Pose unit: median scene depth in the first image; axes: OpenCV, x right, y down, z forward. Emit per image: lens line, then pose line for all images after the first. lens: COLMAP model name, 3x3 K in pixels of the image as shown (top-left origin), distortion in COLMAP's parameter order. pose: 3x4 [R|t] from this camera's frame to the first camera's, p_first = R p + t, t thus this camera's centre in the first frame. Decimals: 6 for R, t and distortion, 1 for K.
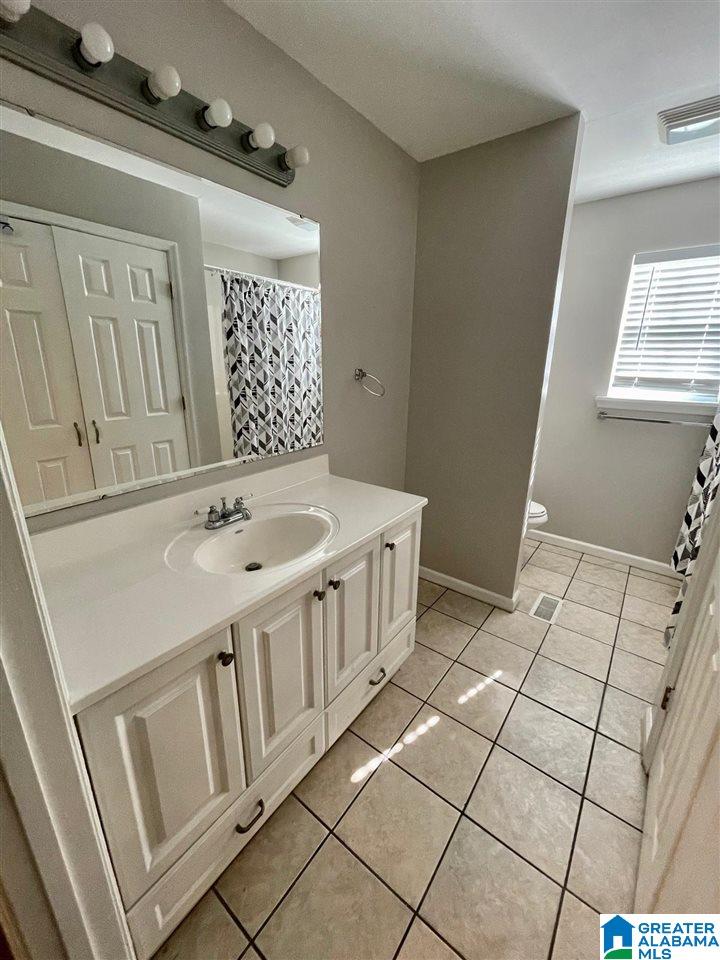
lens RADIAL K [[388.7, 0, 364.2], [0, 388.7, 475.3], [0, 0, 1]] dist [-0.001615, -0.000620]
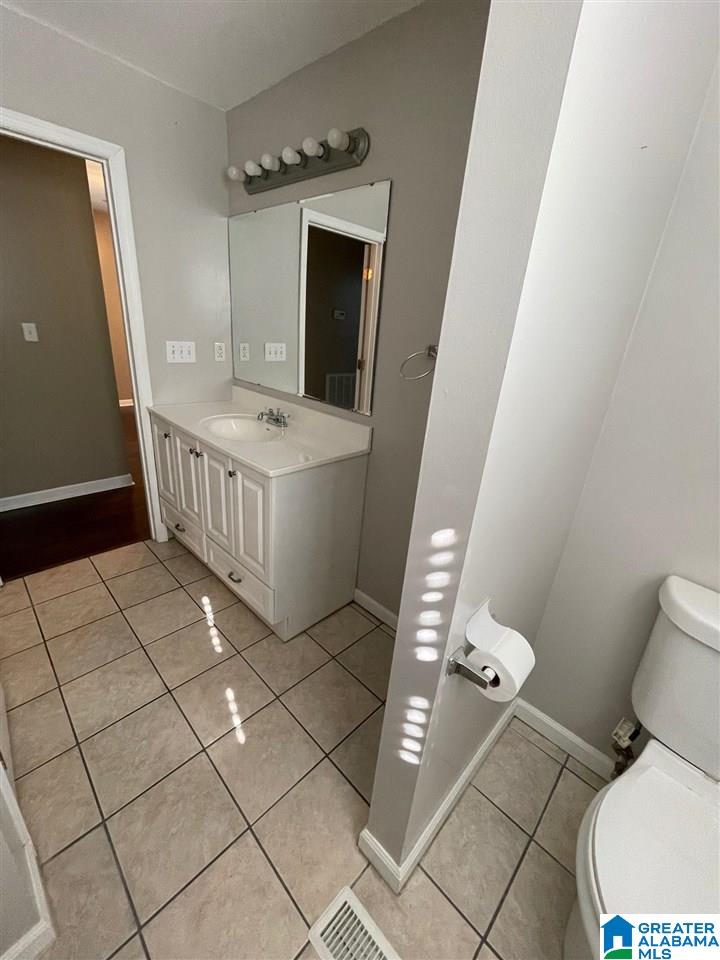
lens RADIAL K [[388.7, 0, 364.2], [0, 388.7, 475.3], [0, 0, 1]] dist [-0.001615, -0.000620]
pose [[-0.118278, 0.330542, -0.936351, 0.805741], [-0.364284, 0.862779, 0.350586, -0.266648], [0.923747, 0.382564, 0.018363, 0.951862]]
